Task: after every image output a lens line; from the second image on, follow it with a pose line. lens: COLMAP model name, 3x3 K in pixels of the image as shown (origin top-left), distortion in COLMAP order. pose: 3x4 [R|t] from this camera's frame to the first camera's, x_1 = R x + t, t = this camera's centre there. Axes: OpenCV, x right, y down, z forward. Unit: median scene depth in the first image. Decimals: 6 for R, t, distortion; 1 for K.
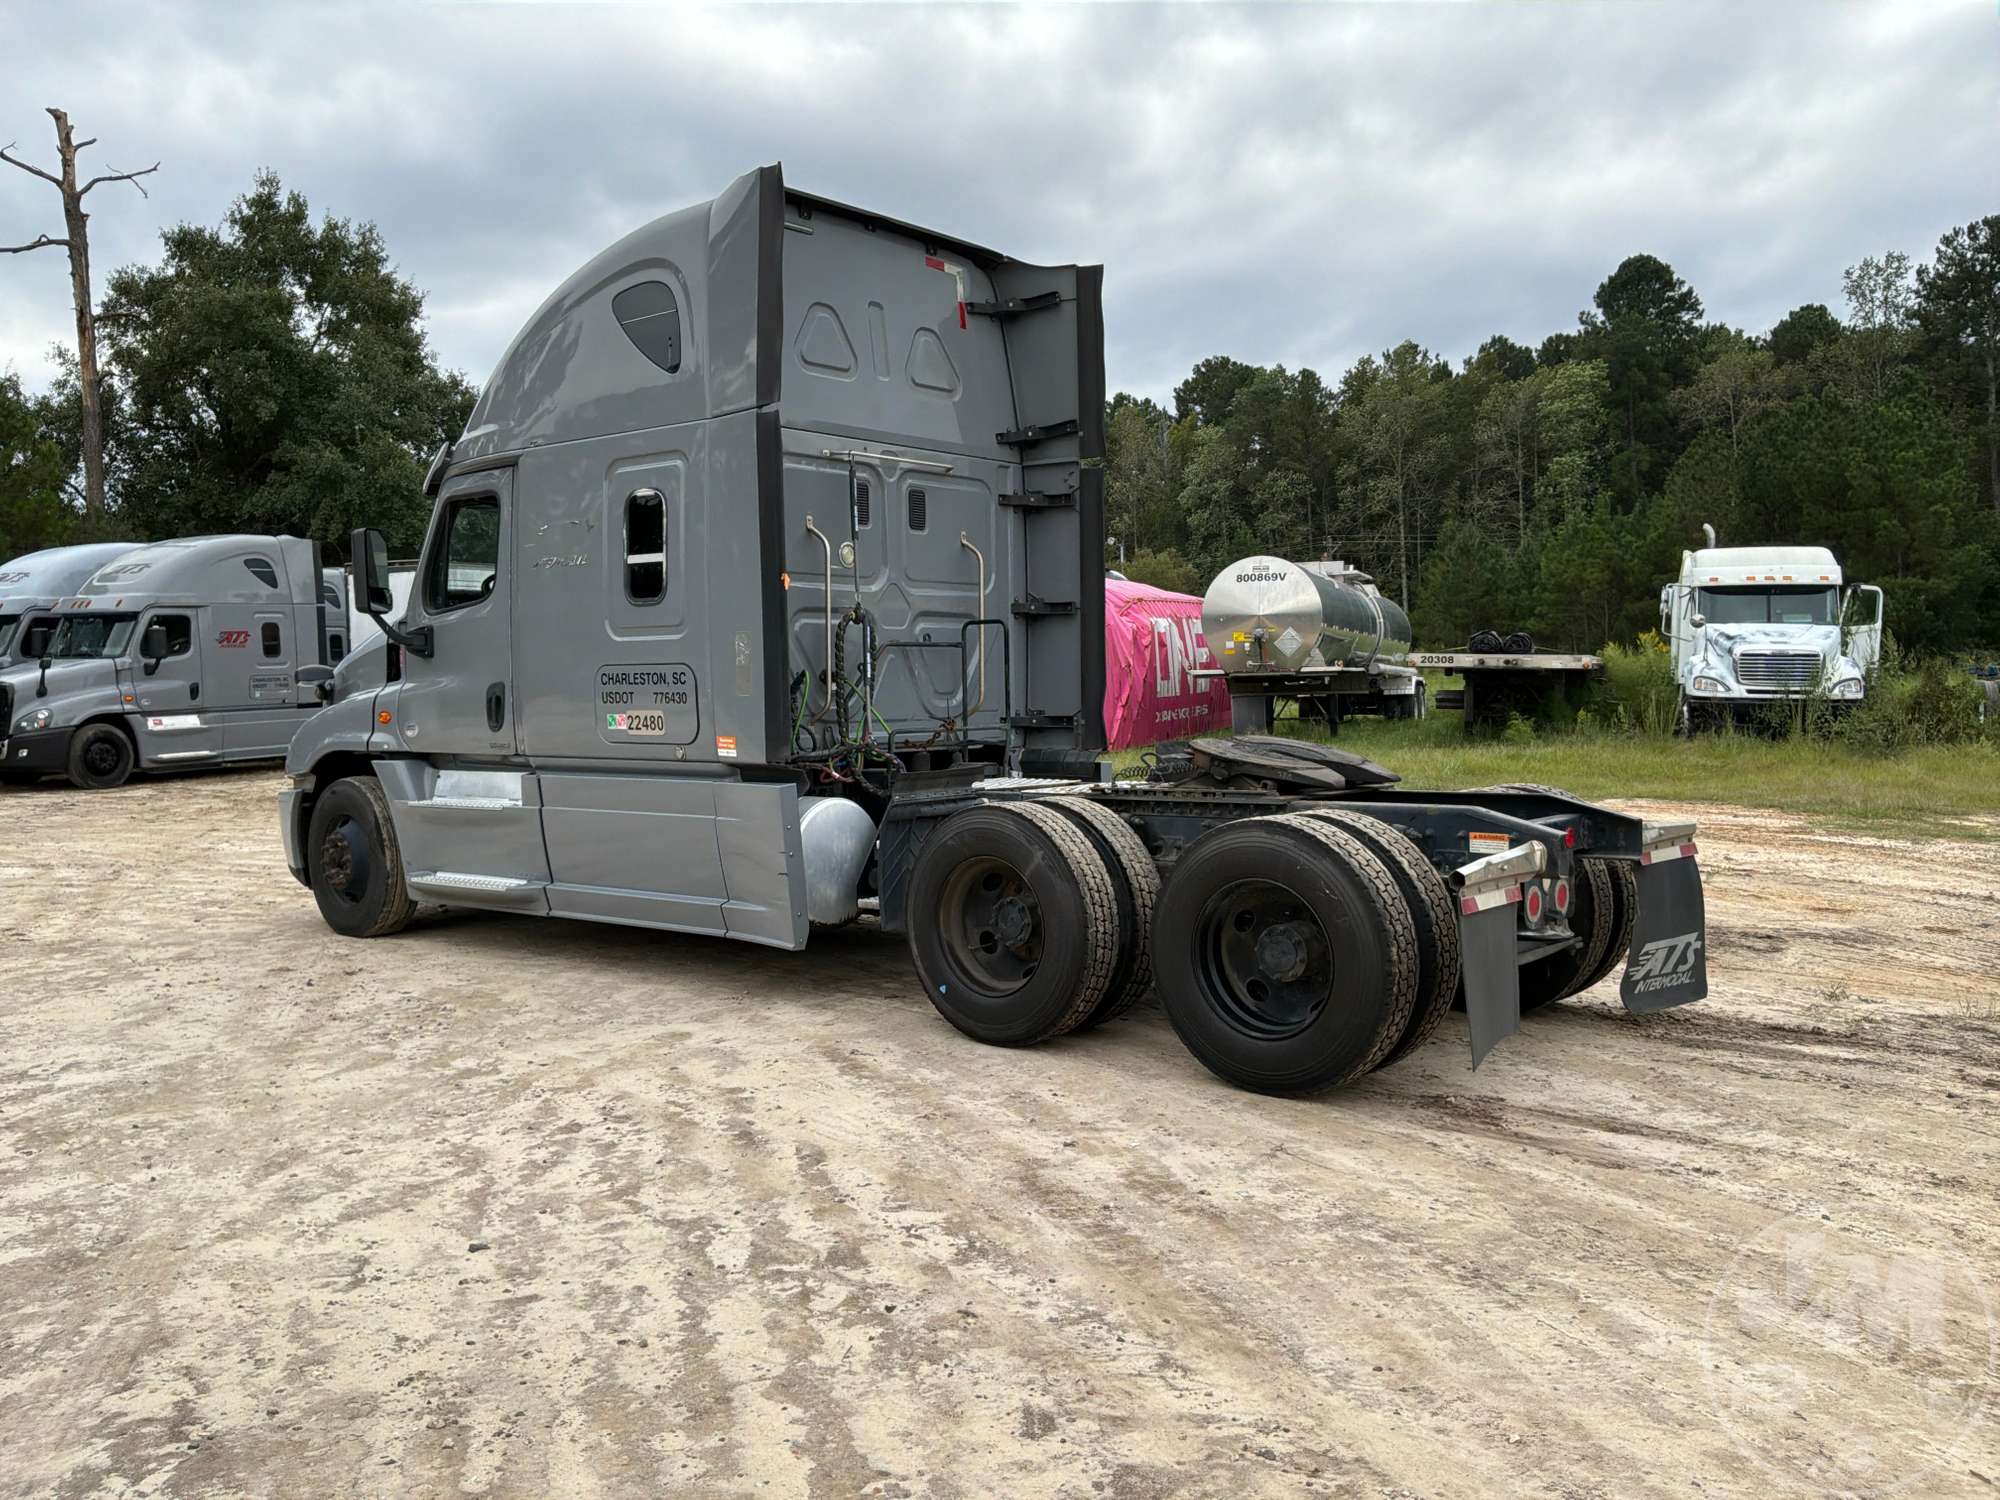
lens RADIAL K [[1676.9, 0, 991.9], [0, 1676.9, 738.8], [0, 0, 1]] dist [0.072099, -0.143261]
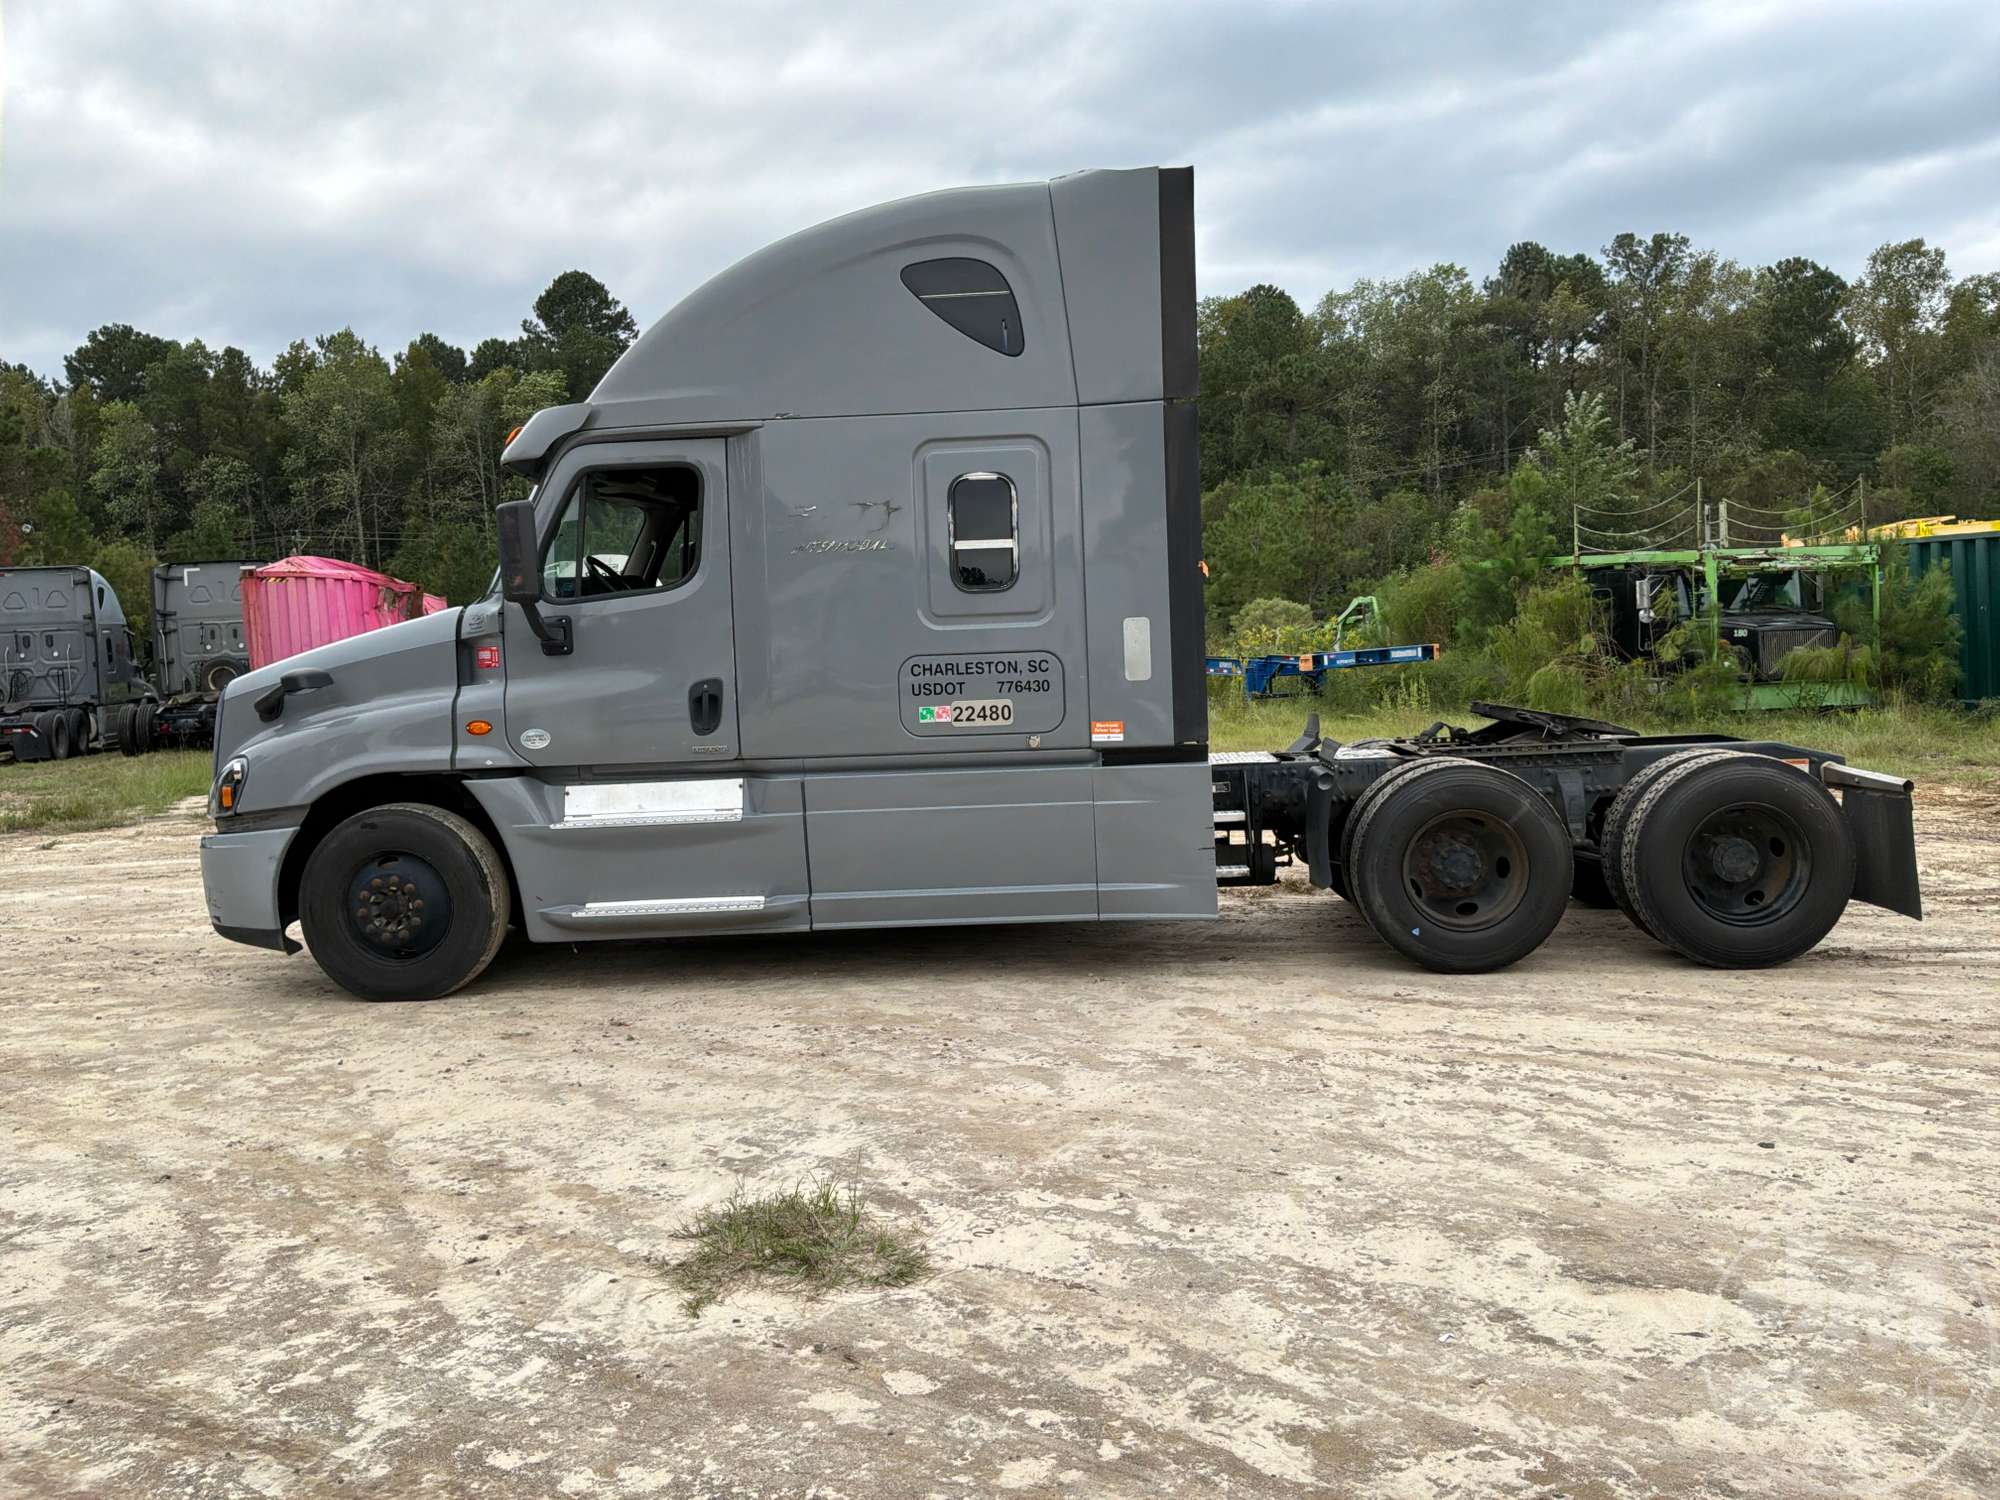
lens RADIAL K [[1664.3, 0, 1019.2], [0, 1664.3, 744.8], [0, 0, 1]] dist [0.025362, -0.024338]
pose [[0.796923, -0.049915, 0.602016, -0.253639], [0.047243, 0.998678, 0.020265, -0.003231], [-0.602231, 0.012292, 0.798227, 0.072268]]
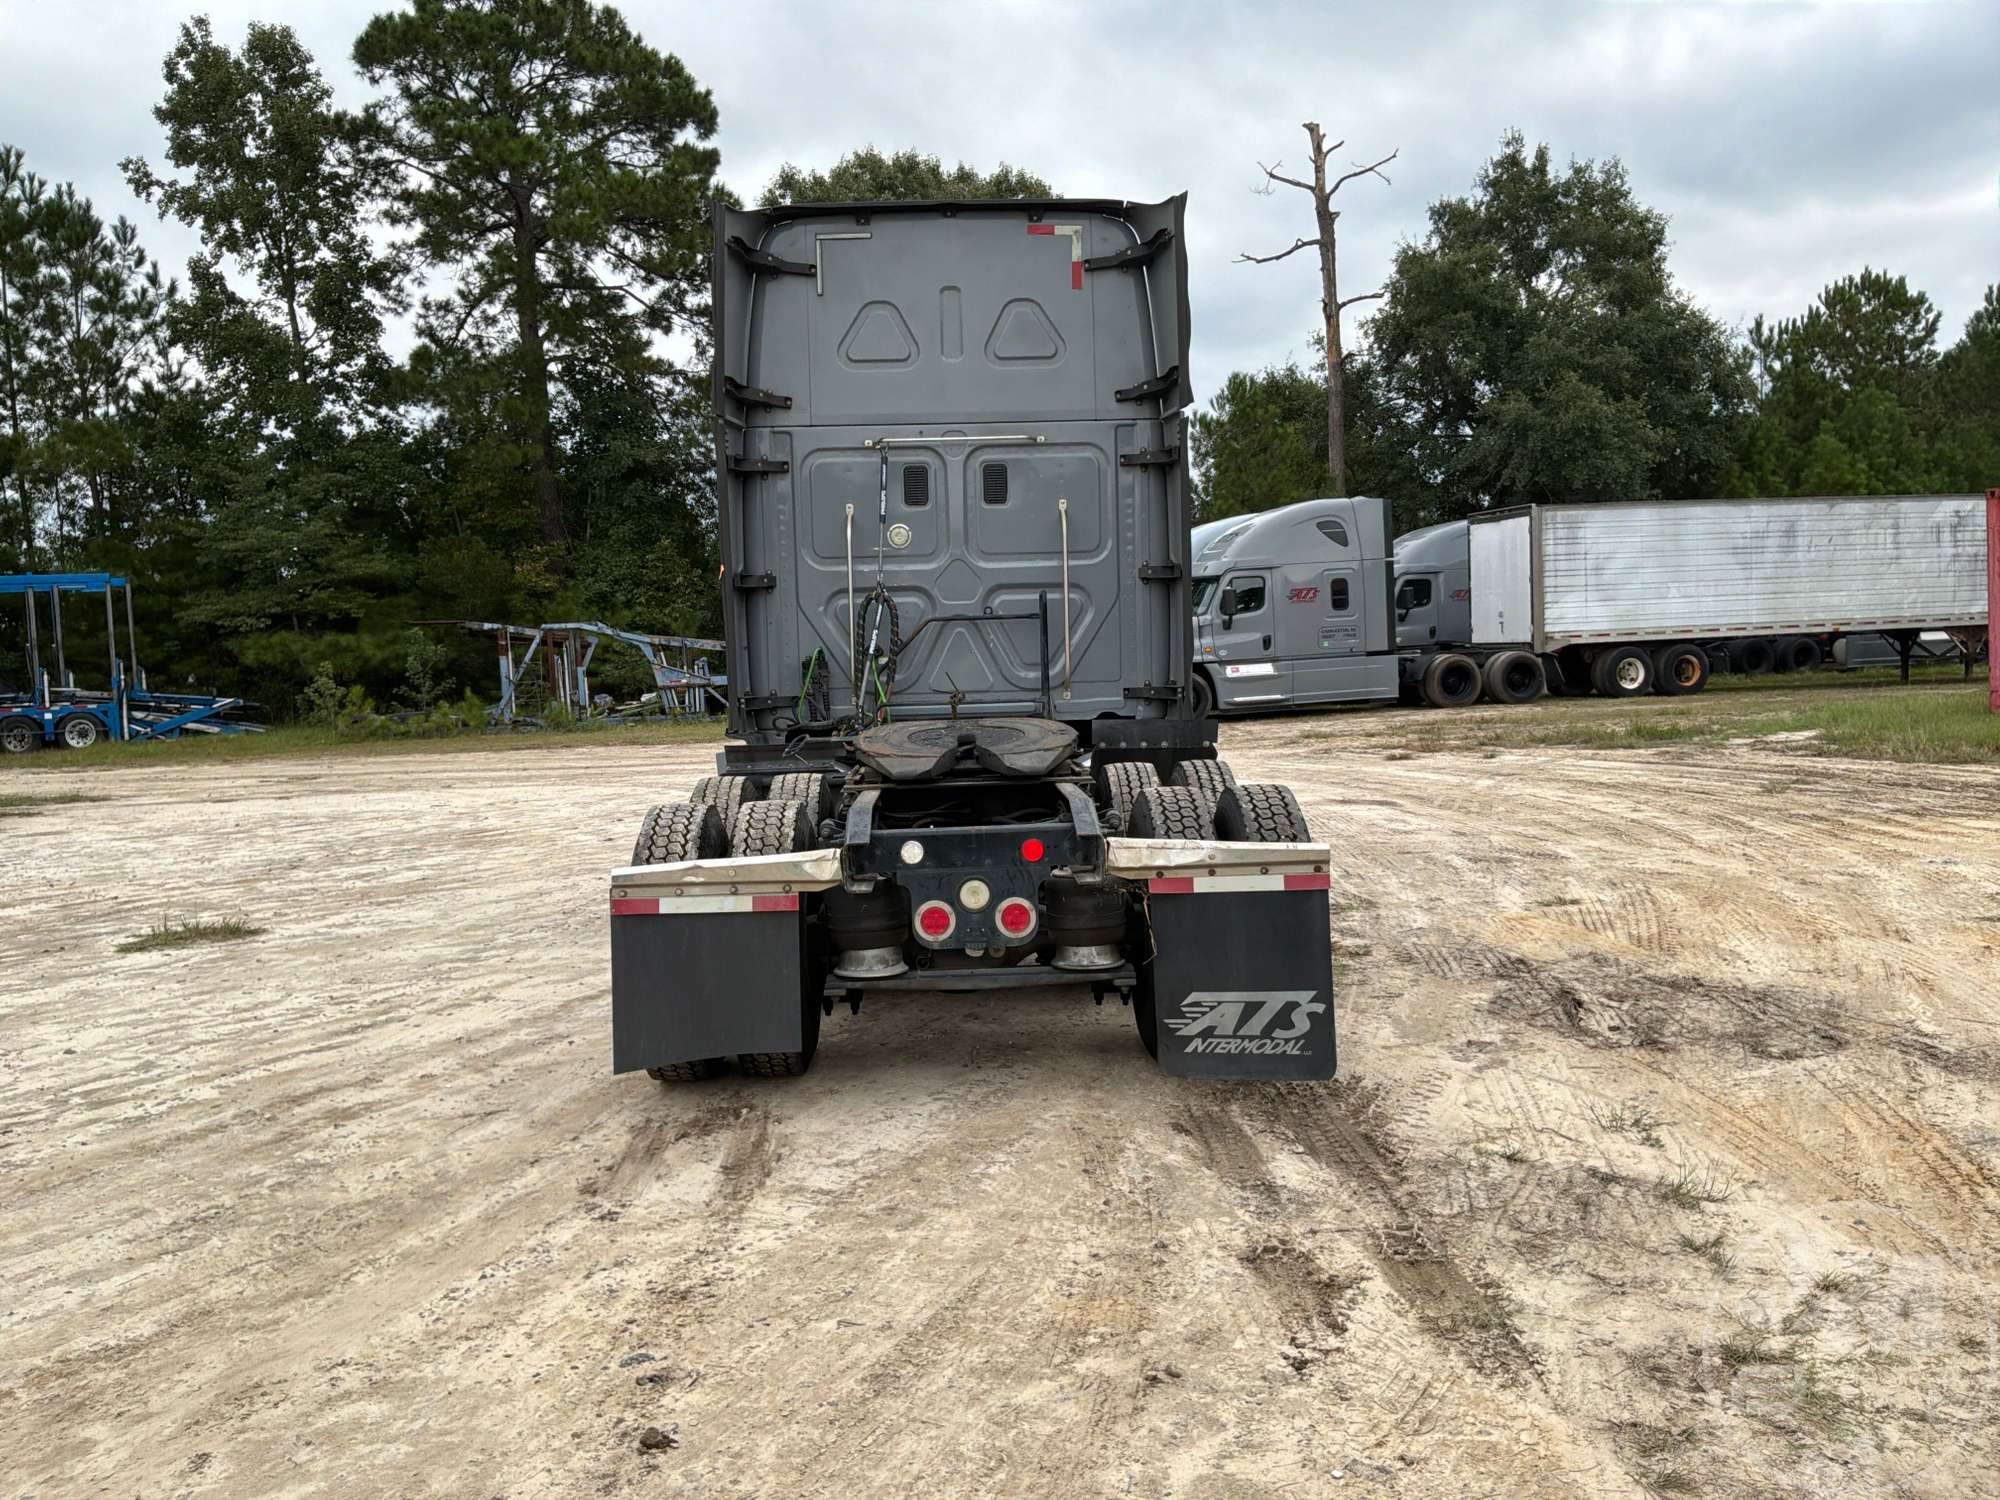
lens RADIAL K [[1676.9, 0, 996.1], [0, 1676.9, 750.5], [0, 0, 1]] dist [0.072099, -0.143261]
pose [[0.668126, 0.036486, -0.743153, 0.252295], [-0.002582, 0.998905, 0.046722, -0.008116], [0.744043, -0.029297, 0.667489, 0.112810]]
